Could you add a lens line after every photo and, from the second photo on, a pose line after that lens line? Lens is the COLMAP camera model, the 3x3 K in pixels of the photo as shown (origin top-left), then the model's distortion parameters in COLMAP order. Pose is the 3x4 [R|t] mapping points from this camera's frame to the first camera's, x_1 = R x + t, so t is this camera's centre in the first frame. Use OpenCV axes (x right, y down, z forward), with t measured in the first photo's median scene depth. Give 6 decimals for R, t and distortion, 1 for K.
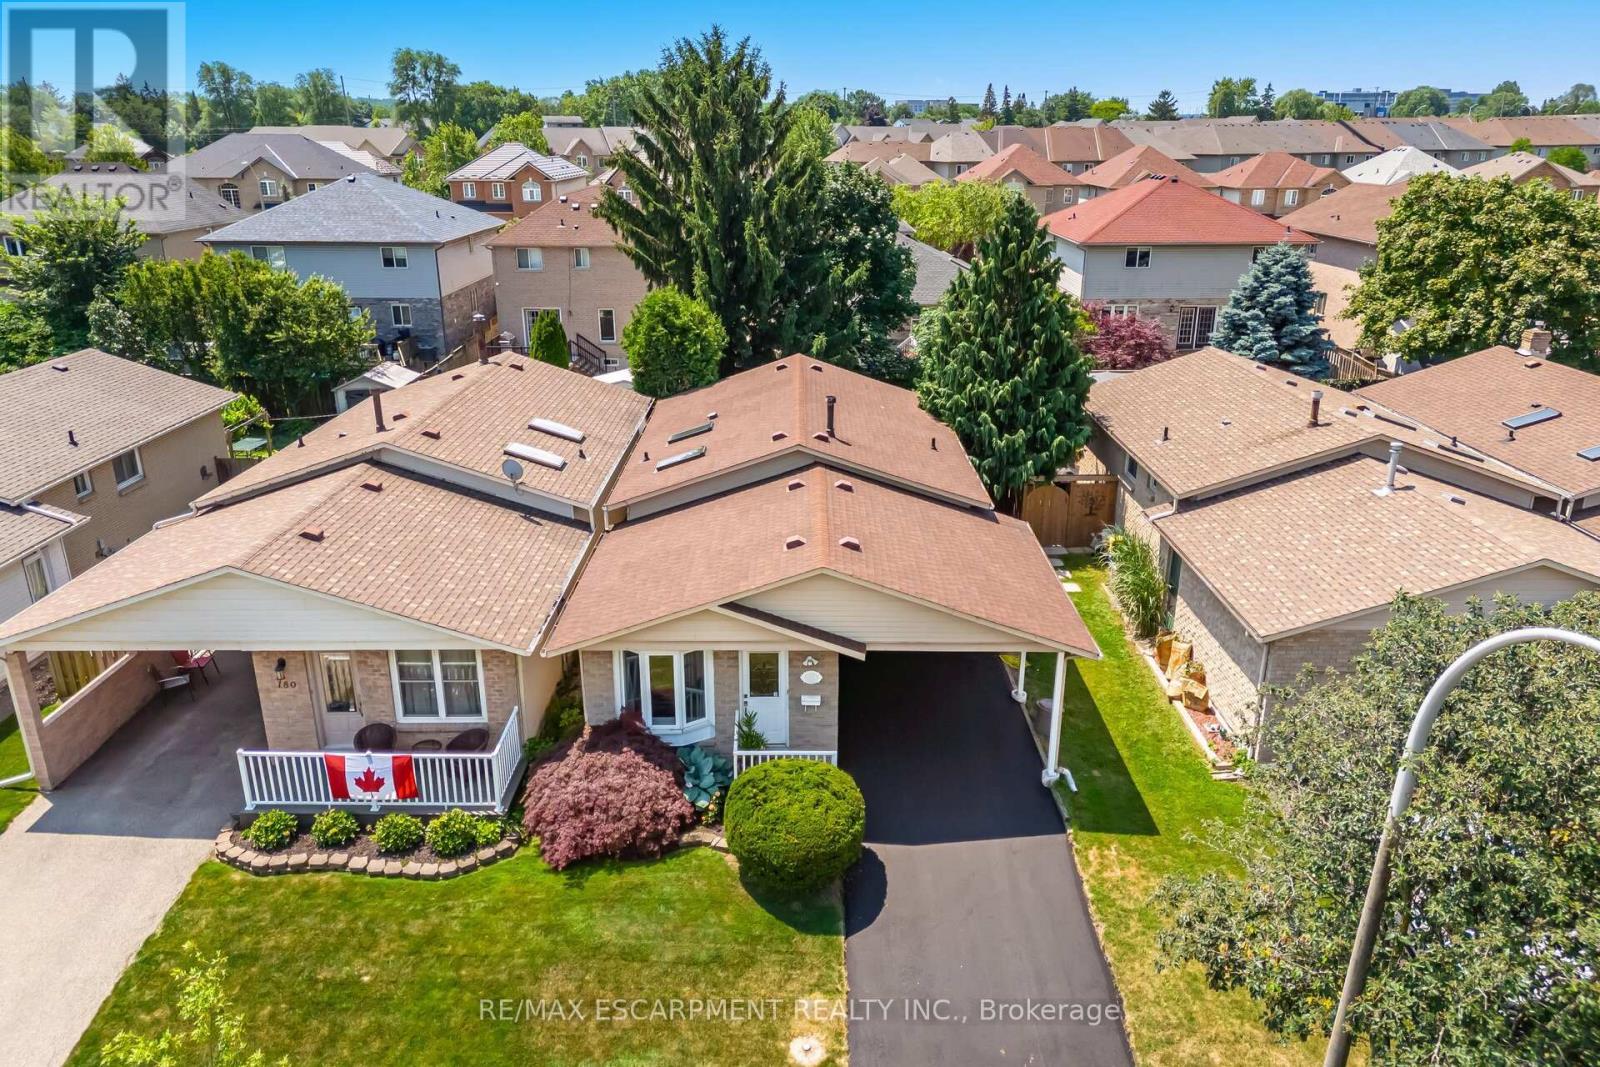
lens RADIAL K [[1125.1, 0, 810.6], [0, 1125.1, 529.5], [0, 0, 1]] dist [0.058224, -0.050043]
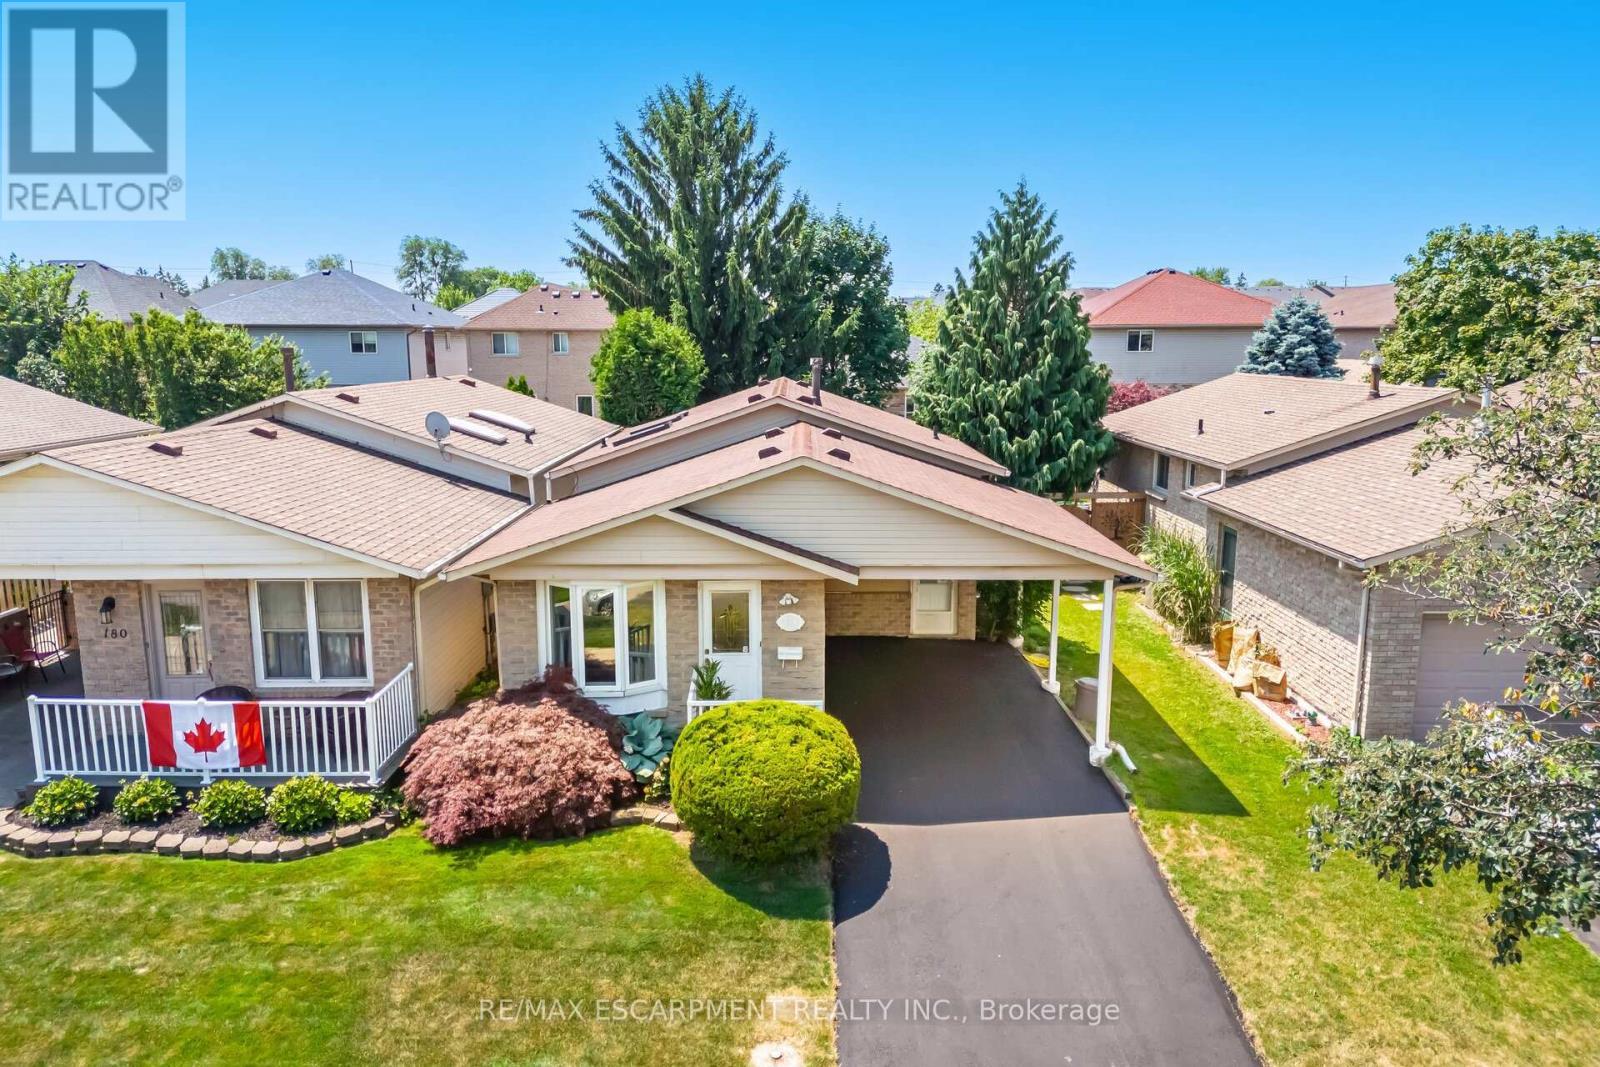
lens RADIAL K [[1125.1, 0, 809.1], [0, 1125.1, 529.8], [0, 0, 1]] dist [0.058224, -0.050043]
pose [[0.999984, -0.004359, 0.003536, 0.011151], [0.004883, 0.986302, -0.164874, 0.194789], [-0.002769, 0.164889, 0.986308, 0.213749]]
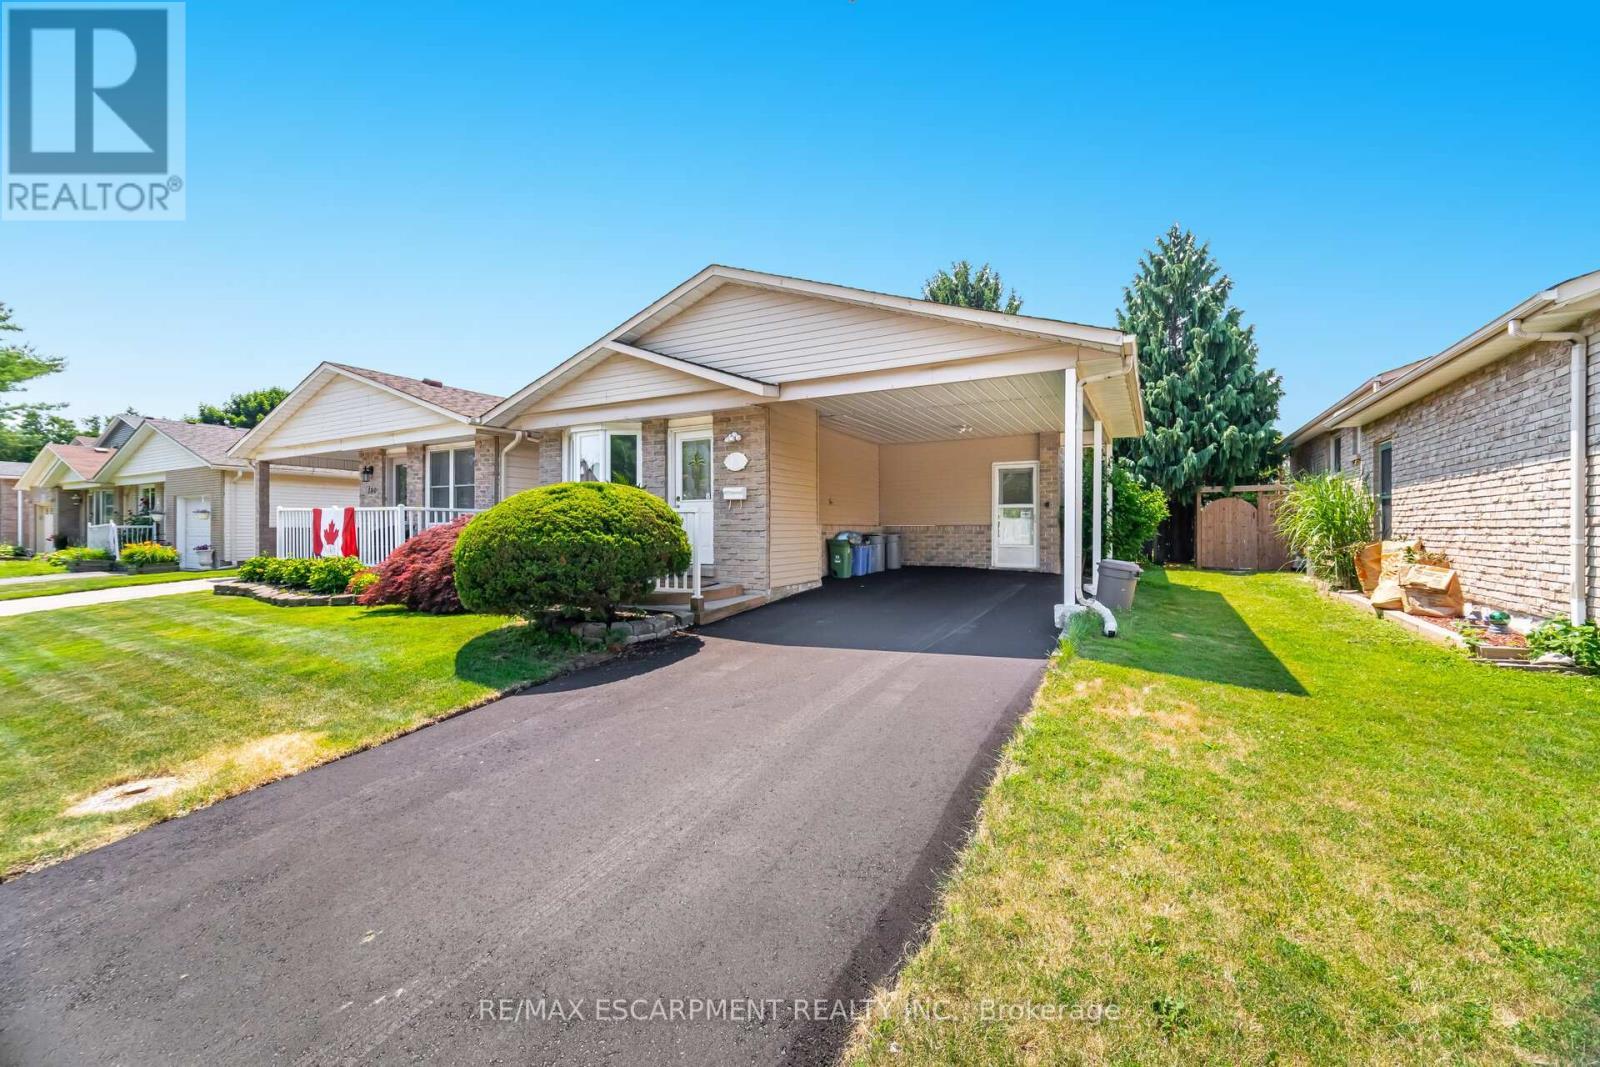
lens RADIAL K [[639.6, 0, 793.2], [0, 639.6, 526.3], [0, 0, 1]] dist [-0.007219, 0.000137]
pose [[0.868549, -0.008209, -0.495535, 0.251499], [-0.157681, 0.943329, -0.292004, 0.293516], [0.469849, 0.331757, 0.818034, 0.662785]]
